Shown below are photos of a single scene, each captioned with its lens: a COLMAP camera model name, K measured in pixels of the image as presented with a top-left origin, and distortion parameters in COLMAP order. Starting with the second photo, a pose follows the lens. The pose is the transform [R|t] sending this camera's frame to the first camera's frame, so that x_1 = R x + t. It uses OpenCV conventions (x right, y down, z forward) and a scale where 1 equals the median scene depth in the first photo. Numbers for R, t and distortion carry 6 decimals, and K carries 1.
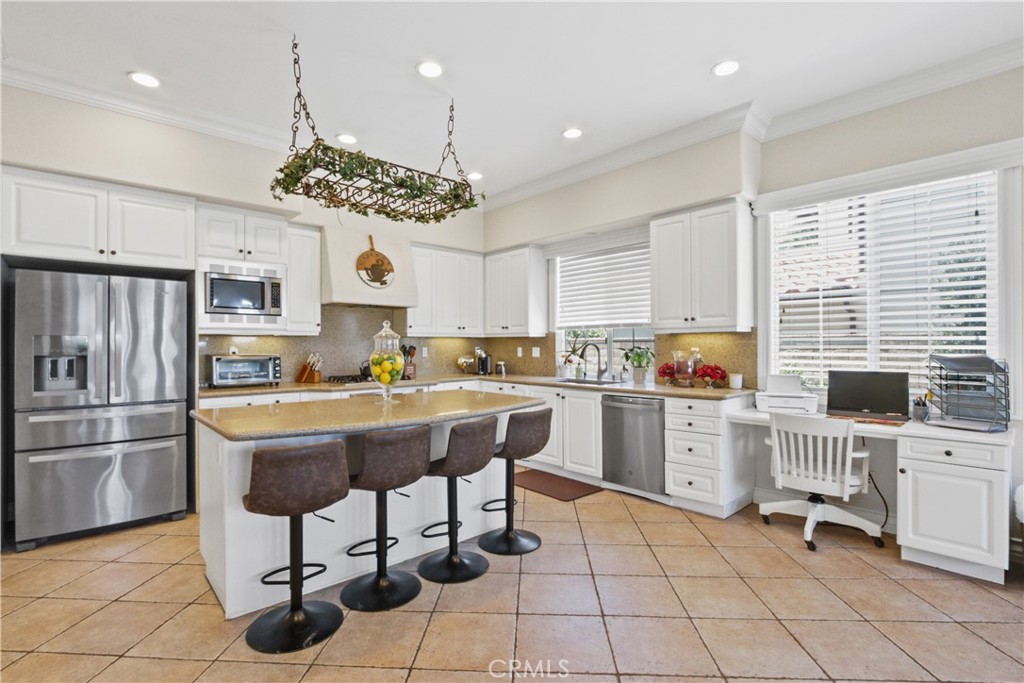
lens RADIAL K [[475.9, 0, 512.6], [0, 475.9, 343.7], [0, 0, 1]] dist [-0.011766, 0.000390]
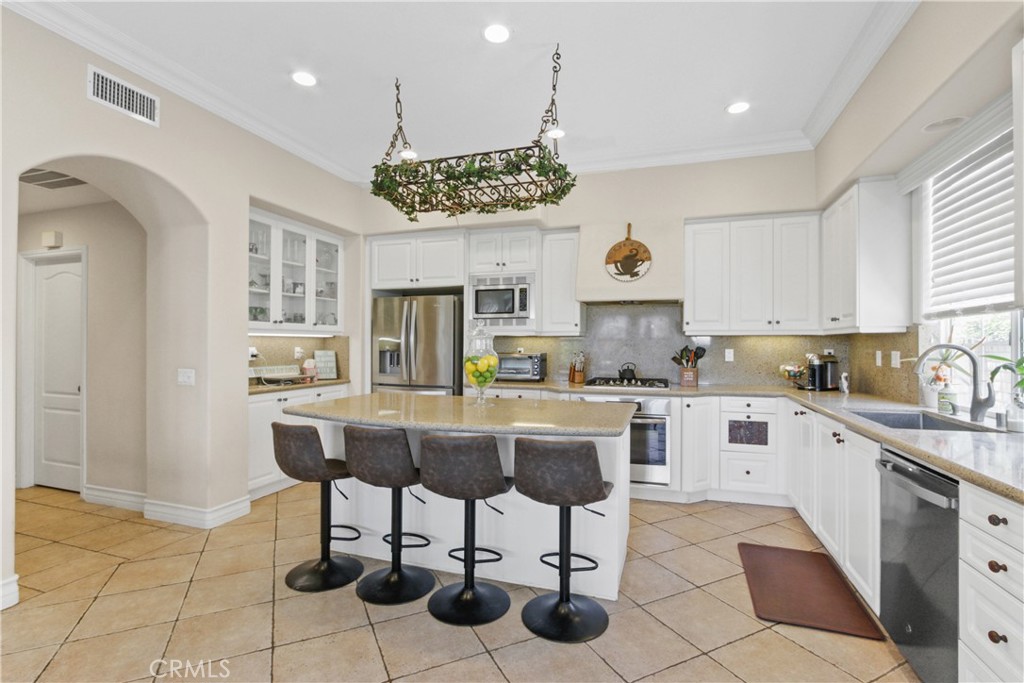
lens RADIAL K [[475.9, 0, 509.9], [0, 475.9, 342.7], [0, 0, 1]] dist [-0.011766, 0.000390]
pose [[0.480163, -0.002157, -0.877176, 0.451886], [-0.002728, 0.999988, -0.003952, 0.001843], [0.877175, 0.004290, 0.480152, 0.443858]]
